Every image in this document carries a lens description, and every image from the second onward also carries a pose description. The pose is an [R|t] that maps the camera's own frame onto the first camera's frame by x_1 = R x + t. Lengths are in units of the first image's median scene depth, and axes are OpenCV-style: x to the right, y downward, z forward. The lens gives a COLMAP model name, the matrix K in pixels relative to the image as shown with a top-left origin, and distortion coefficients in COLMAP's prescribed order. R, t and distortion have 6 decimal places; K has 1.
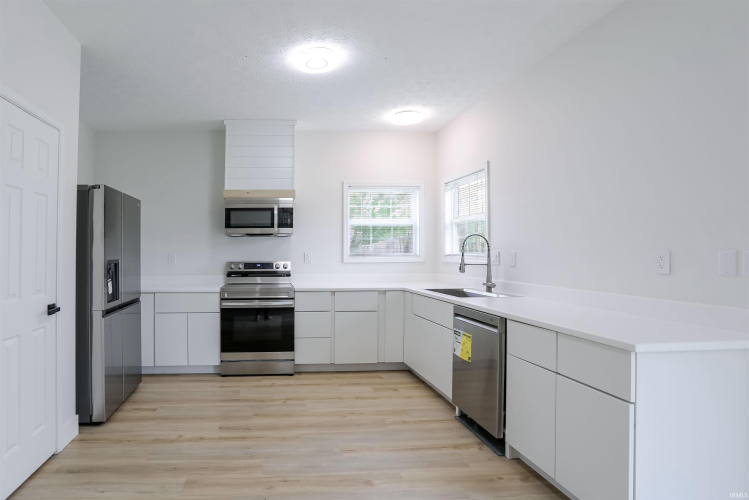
lens RADIAL K [[400.0, 0, 288.2], [0, 400.0, 240.7], [0, 0, 1]] dist [-0.034537, 0.000823]
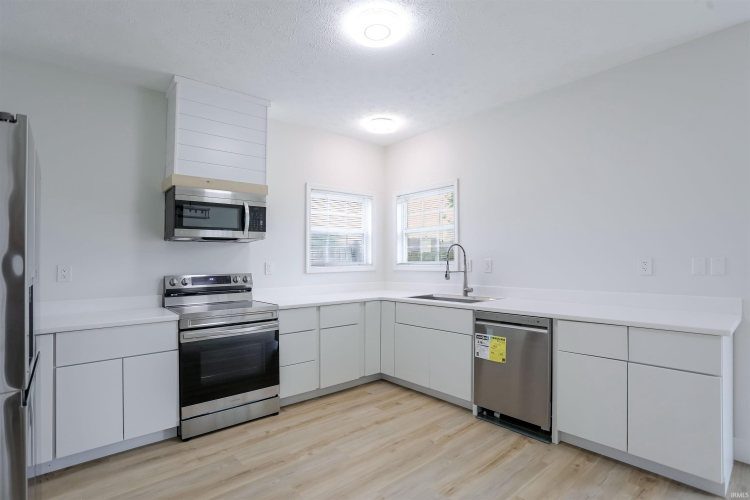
lens RADIAL K [[369.6, 0, 375.0], [0, 369.6, 250.0], [0, 0, 1]] dist [-0.029203, 0.000548]
pose [[0.791554, 0.011992, 0.610981, -0.286963], [-0.009920, 0.999928, -0.006774, 0.007889], [-0.611019, -0.000699, 0.791616, 0.289456]]
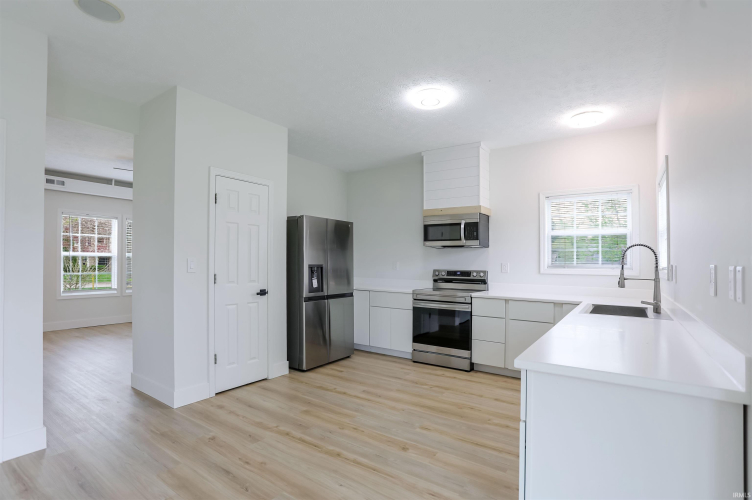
lens RADIAL K [[372.8, 0, 376.0], [0, 372.8, 250.0], [0, 0, 1]] dist [-0.053387, 0.000255]
pose [[0.792336, -0.003283, -0.610076, 0.437456], [0.000911, 0.999991, -0.004197, -0.000683], [0.610084, 0.002770, 0.792332, 0.019934]]
